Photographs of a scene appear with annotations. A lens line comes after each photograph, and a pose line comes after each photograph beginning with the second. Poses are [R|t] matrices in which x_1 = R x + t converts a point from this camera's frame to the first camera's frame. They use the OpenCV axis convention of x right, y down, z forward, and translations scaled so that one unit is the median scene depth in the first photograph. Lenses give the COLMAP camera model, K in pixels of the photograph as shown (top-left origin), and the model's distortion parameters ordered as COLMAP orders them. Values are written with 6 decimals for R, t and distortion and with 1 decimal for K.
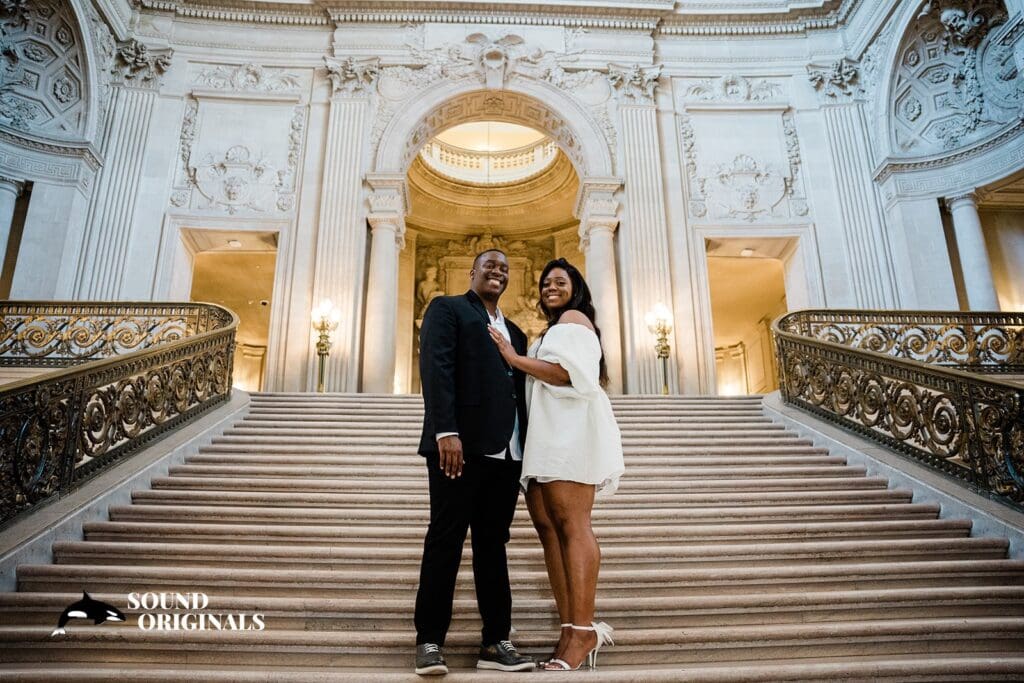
lens RADIAL K [[926.9, 0, 512.9], [0, 926.9, 339.6], [0, 0, 1]] dist [-0.054312, 0.025991]
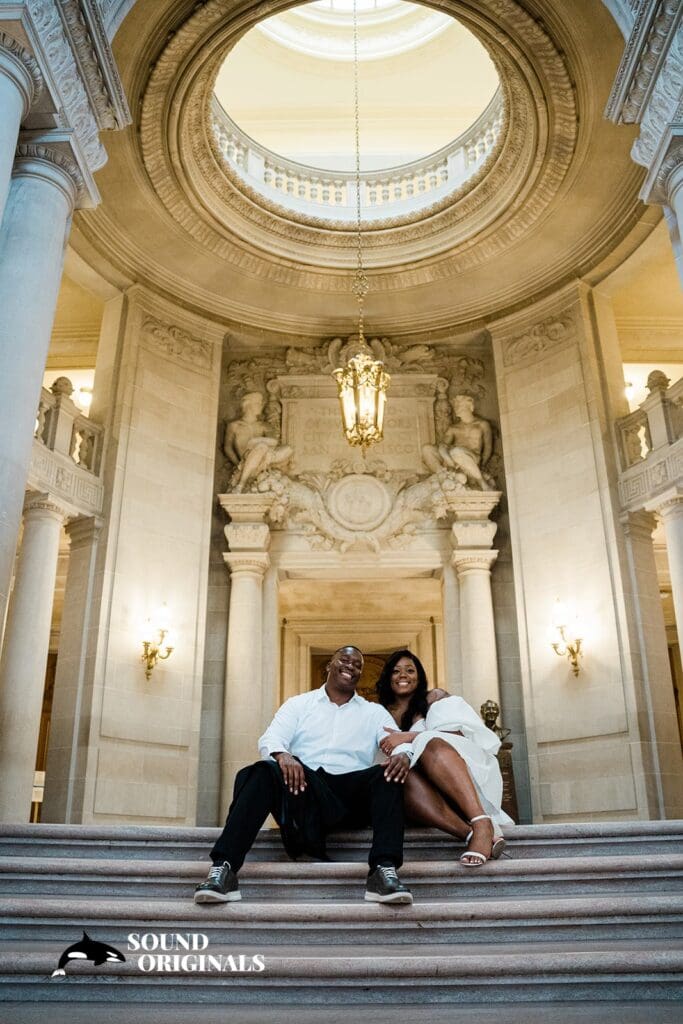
lens RADIAL K [[926.9, 0, 340.7], [0, 926.9, 511.5], [0, 0, 1]] dist [-0.054312, 0.025991]
pose [[0.998333, -0.027903, -0.050533, -0.015271], [0.023963, 0.996747, -0.076954, 0.026727], [0.052516, 0.075614, 0.995753, 0.494861]]
